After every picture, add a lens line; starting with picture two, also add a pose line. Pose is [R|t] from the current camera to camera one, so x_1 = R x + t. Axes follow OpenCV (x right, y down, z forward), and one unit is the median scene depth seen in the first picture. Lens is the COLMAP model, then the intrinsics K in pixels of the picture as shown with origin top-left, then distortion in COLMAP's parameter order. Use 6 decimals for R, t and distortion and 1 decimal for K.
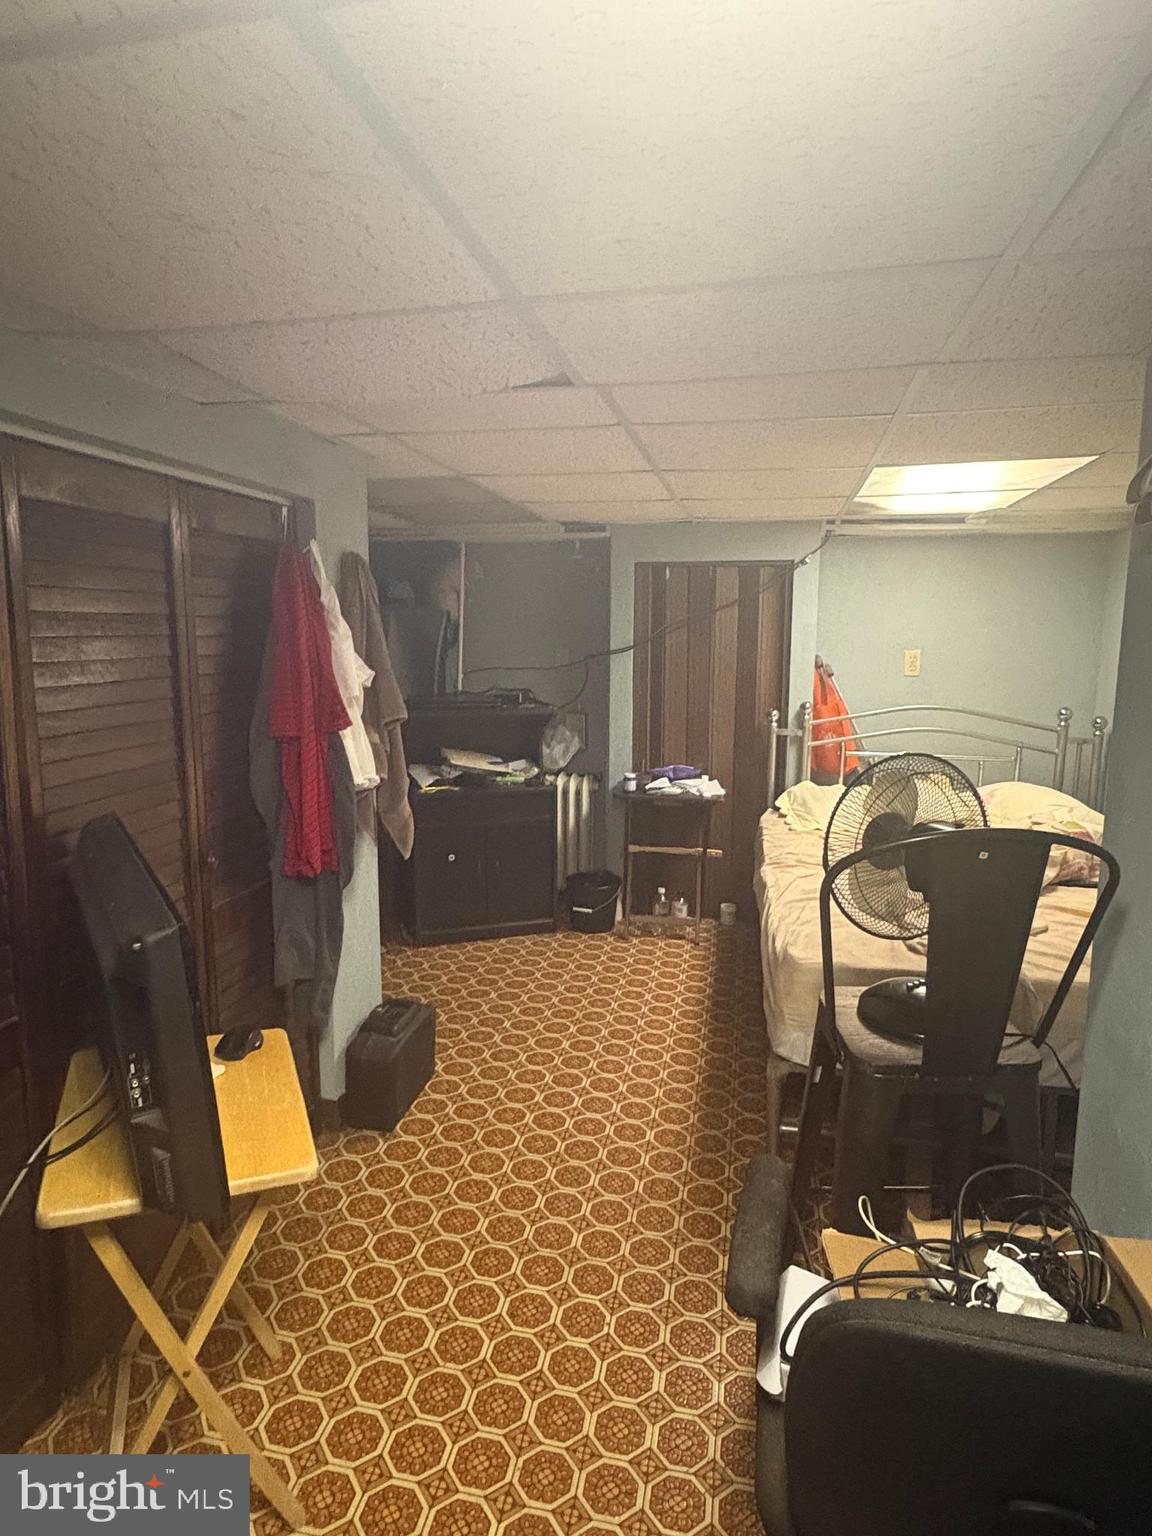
lens RADIAL K [[907.0, 0, 574.0], [0, 907.0, 766.6], [0, 0, 1]] dist [0.008932, 0.001166]
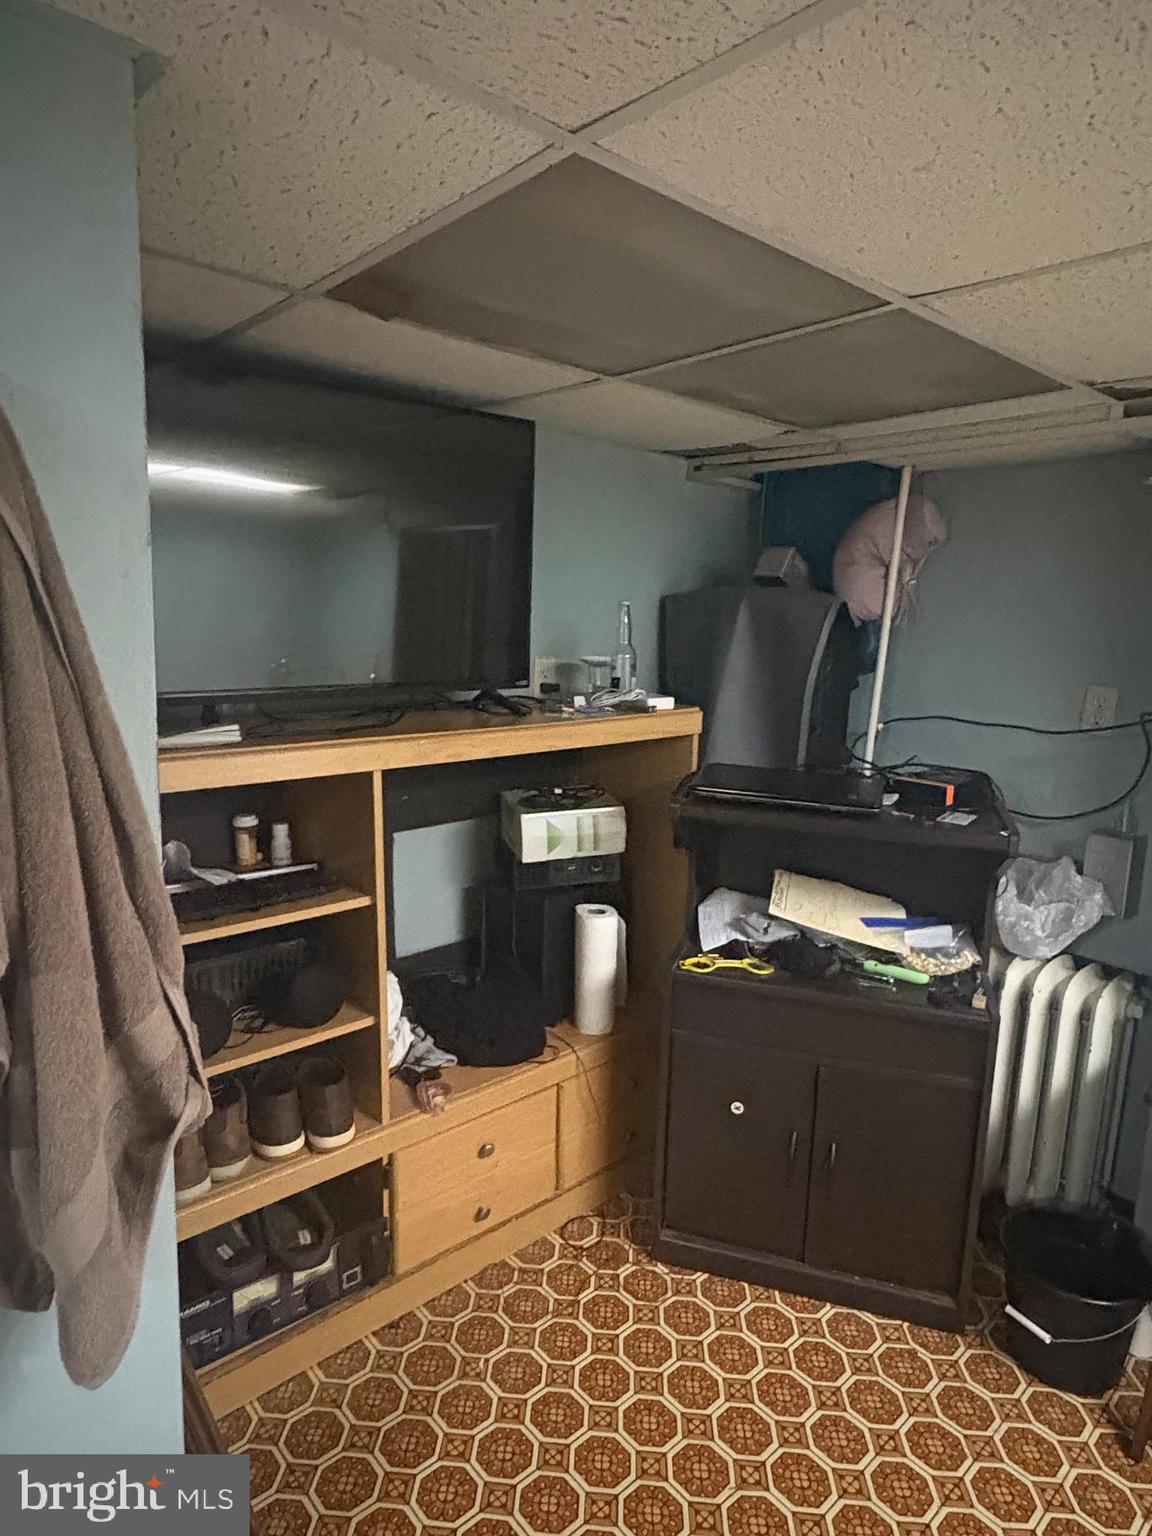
lens RADIAL K [[907.0, 0, 574.6], [0, 907.0, 767.1], [0, 0, 1]] dist [0.008932, 0.001166]
pose [[0.794597, 0.126303, -0.593855, 0.058223], [-0.120962, 0.991446, 0.049014, -0.088504], [0.594966, 0.032887, 0.803078, 0.515424]]
